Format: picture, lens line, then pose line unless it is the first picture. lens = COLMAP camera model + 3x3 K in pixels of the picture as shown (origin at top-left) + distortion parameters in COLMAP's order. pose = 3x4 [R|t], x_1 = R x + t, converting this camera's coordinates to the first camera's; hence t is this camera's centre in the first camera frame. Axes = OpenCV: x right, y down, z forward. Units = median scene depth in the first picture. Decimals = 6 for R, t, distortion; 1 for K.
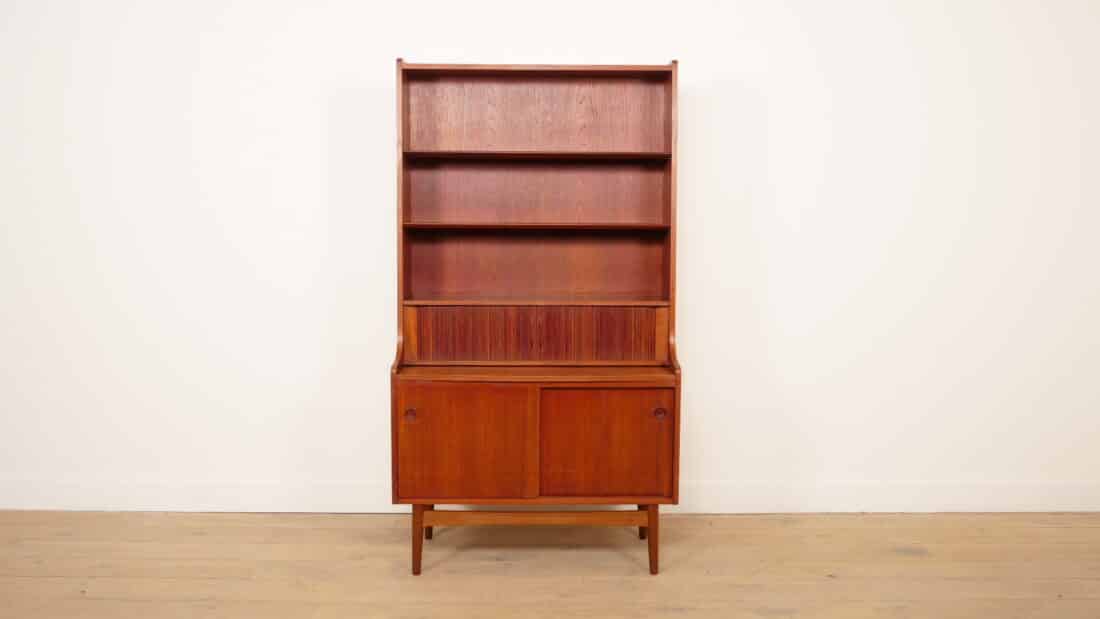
lens RADIAL K [[966.9, 0, 550.0], [0, 966.9, 309.5], [0, 0, 1]] dist [-0.011004, -0.006856]
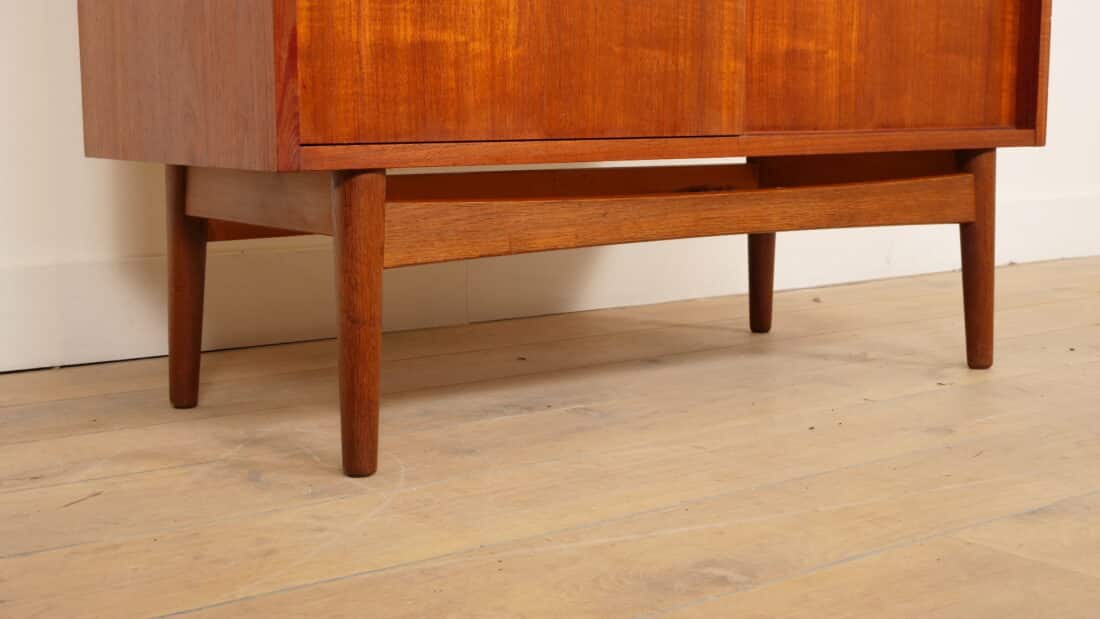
lens RADIAL K [[1433.3, 0, 550.0], [0, 1433.3, 309.5], [0, 0, 1]] dist [0.012988, 0.033520]
pose [[0.817696, -0.091323, 0.568360, -0.292196], [0.073782, 0.995819, 0.053856, 0.210973], [-0.570902, -0.002103, 0.821016, 0.656832]]
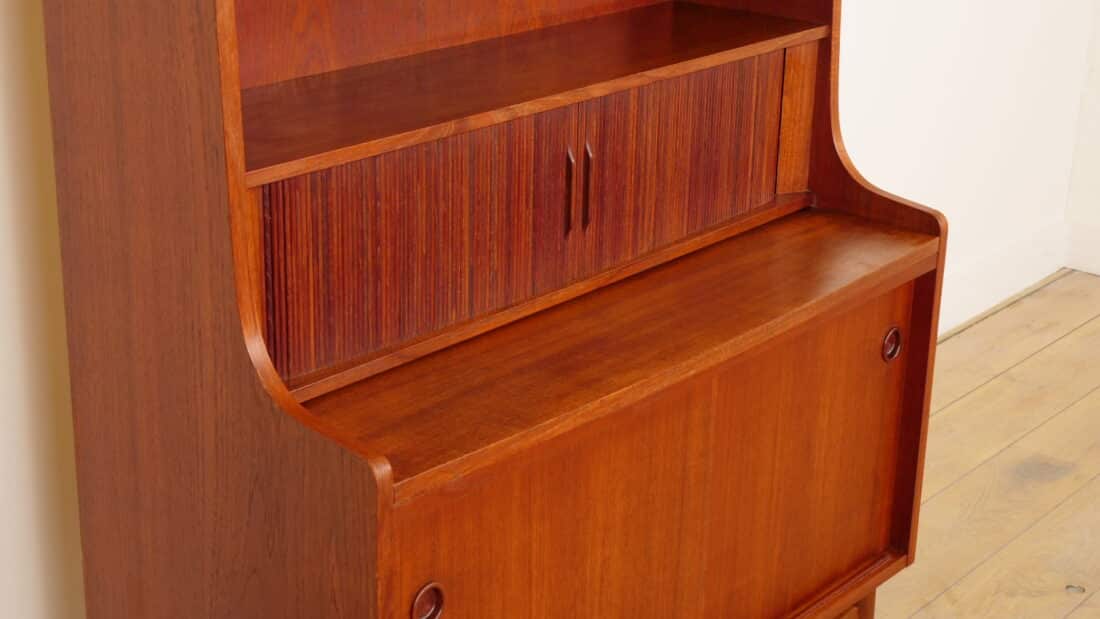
lens RADIAL K [[1795.6, 0, 550.0], [0, 1795.6, 309.5], [0, 0, 1]] dist [0.019198, 0.045738]
pose [[0.651942, -0.249968, 0.715883, -0.426159], [0.061359, 0.958396, 0.278769, -0.096232], [-0.755783, -0.137815, 0.640156, 0.642765]]
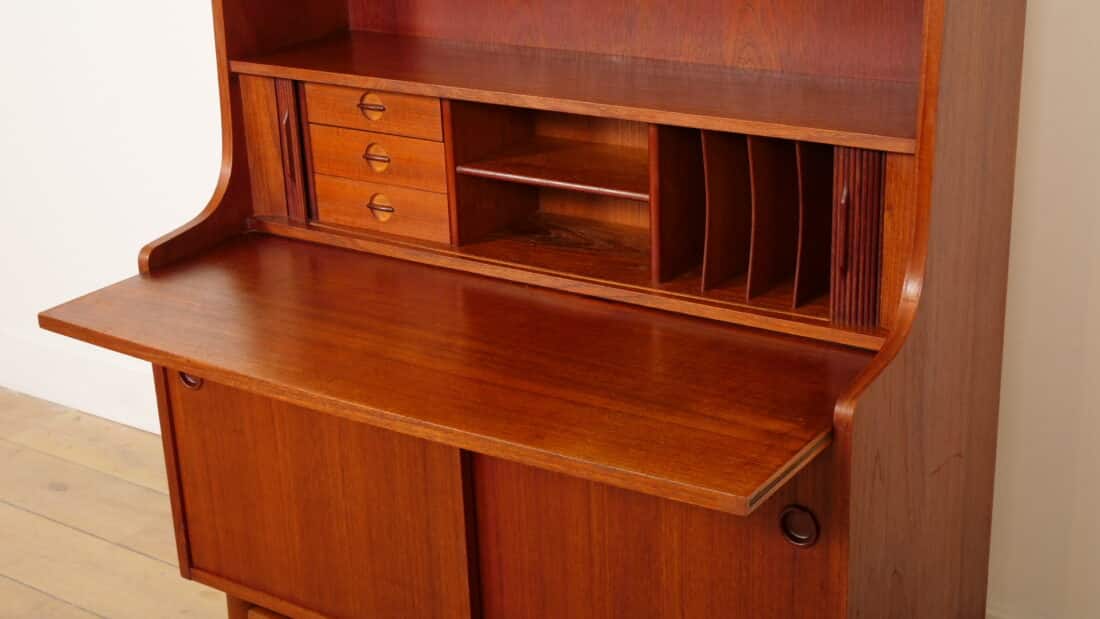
lens RADIAL K [[1564.2, 0, 550.0], [0, 1564.2, 309.5], [0, 0, 1]] dist [0.012312, 0.042514]
pose [[0.816324, 0.168223, -0.552555, 0.290569], [-0.018778, 0.963872, 0.265704, -0.078422], [0.577289, -0.206525, 0.789990, 0.570684]]
